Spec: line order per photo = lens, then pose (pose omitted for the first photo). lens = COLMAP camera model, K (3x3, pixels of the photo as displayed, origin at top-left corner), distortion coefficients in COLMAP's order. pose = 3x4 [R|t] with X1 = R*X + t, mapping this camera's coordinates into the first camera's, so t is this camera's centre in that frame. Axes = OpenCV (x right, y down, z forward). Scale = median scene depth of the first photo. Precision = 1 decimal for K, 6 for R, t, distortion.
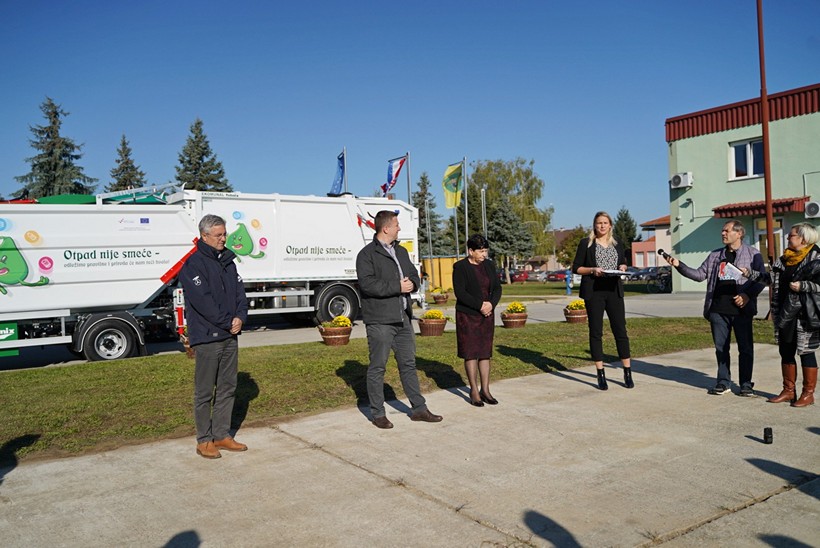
lens RADIAL K [[710.2, 0, 393.4], [0, 710.2, 273.3], [0, 0, 1]] dist [0.010083, -0.001206]
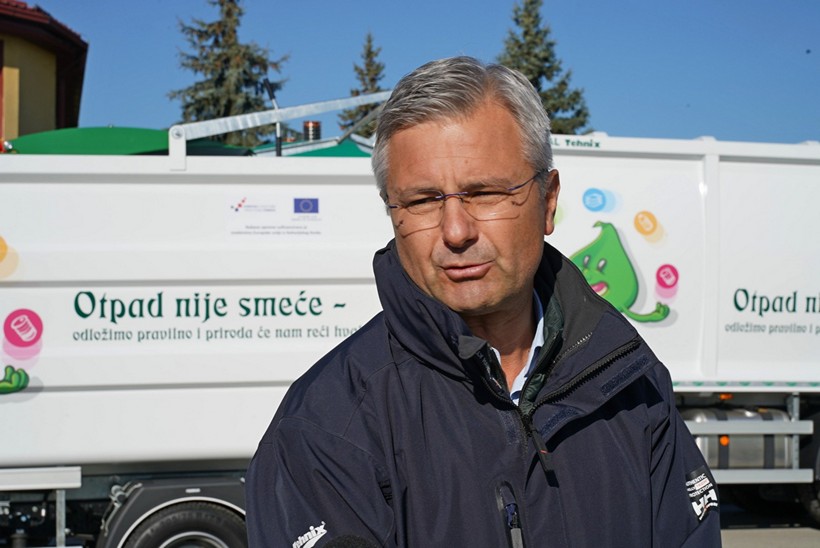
lens RADIAL K [[1594.7, 0, 410.0], [0, 1594.7, 274.0], [0, 0, 1]] dist [-0.010627, 0.075244]
pose [[0.940138, 0.014214, -0.340497, -0.035018], [-0.030373, 0.998649, -0.042174, -0.008482], [0.339437, 0.049991, 0.939299, 0.218575]]
